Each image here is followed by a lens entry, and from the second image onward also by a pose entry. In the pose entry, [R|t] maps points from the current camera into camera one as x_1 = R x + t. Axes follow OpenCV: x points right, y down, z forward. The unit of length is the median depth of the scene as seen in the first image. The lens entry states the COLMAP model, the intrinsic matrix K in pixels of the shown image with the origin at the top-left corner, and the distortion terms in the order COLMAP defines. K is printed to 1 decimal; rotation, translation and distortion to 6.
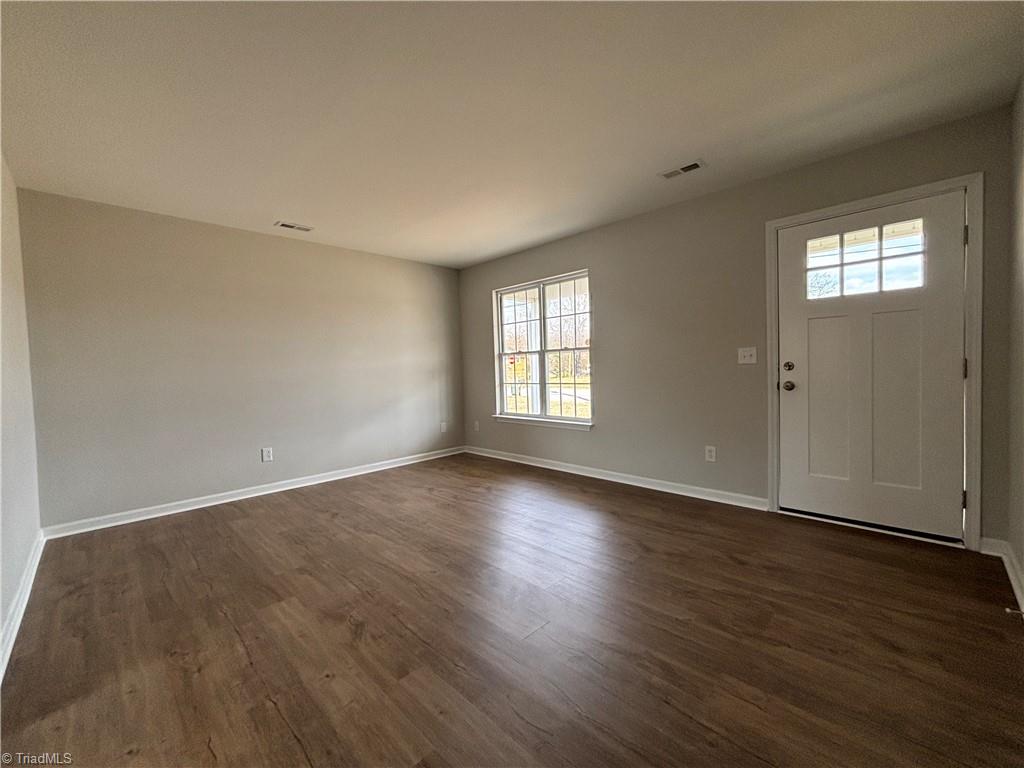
lens RADIAL K [[412.2, 0, 536.0], [0, 412.2, 380.4], [0, 0, 1]] dist [0.000282, 0.000032]
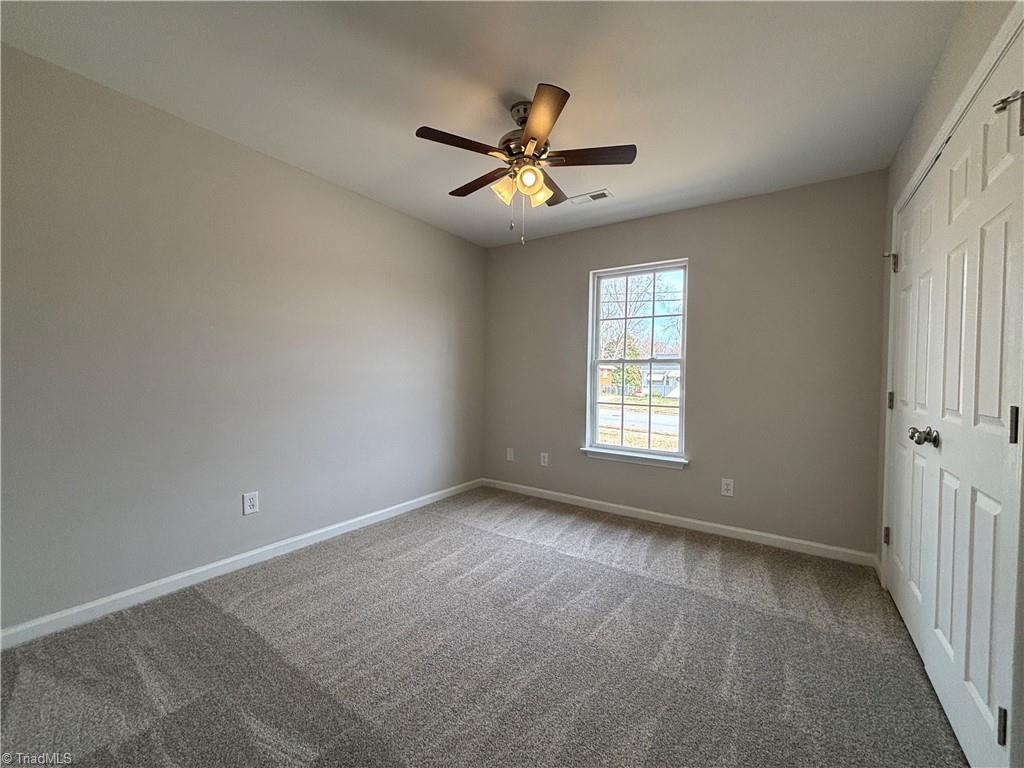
lens RADIAL K [[413.2, 0, 512.0], [0, 413.2, 384.0], [0, 0, 1]] dist [-0.000543, -0.000050]
pose [[0.986008, 0.052553, 0.158197, -0.336401], [-0.049023, 0.998456, -0.026137, 0.000261], [-0.159326, 0.018016, 0.987062, 0.323375]]
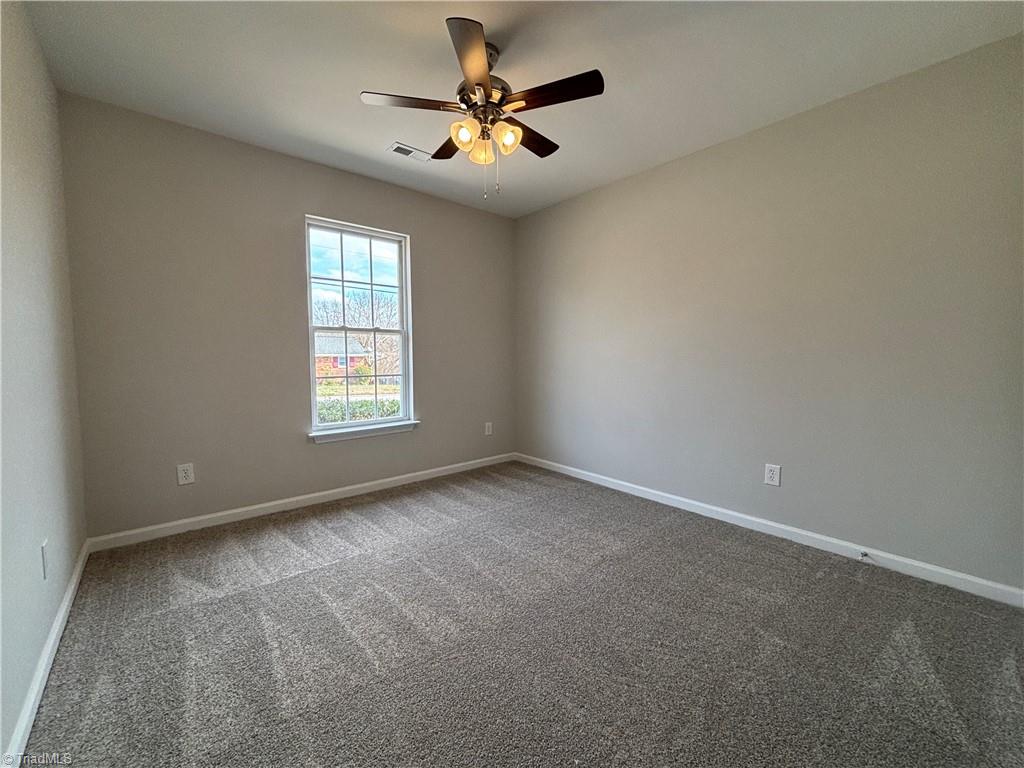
lens RADIAL K [[412.2, 0, 536.0], [0, 412.2, 380.4], [0, 0, 1]] dist [0.000282, 0.000032]
pose [[0.092159, -0.027483, 0.995365, -0.638230], [0.031131, 0.999210, 0.024707, 0.005591], [-0.995258, 0.028710, 0.092942, 0.631675]]
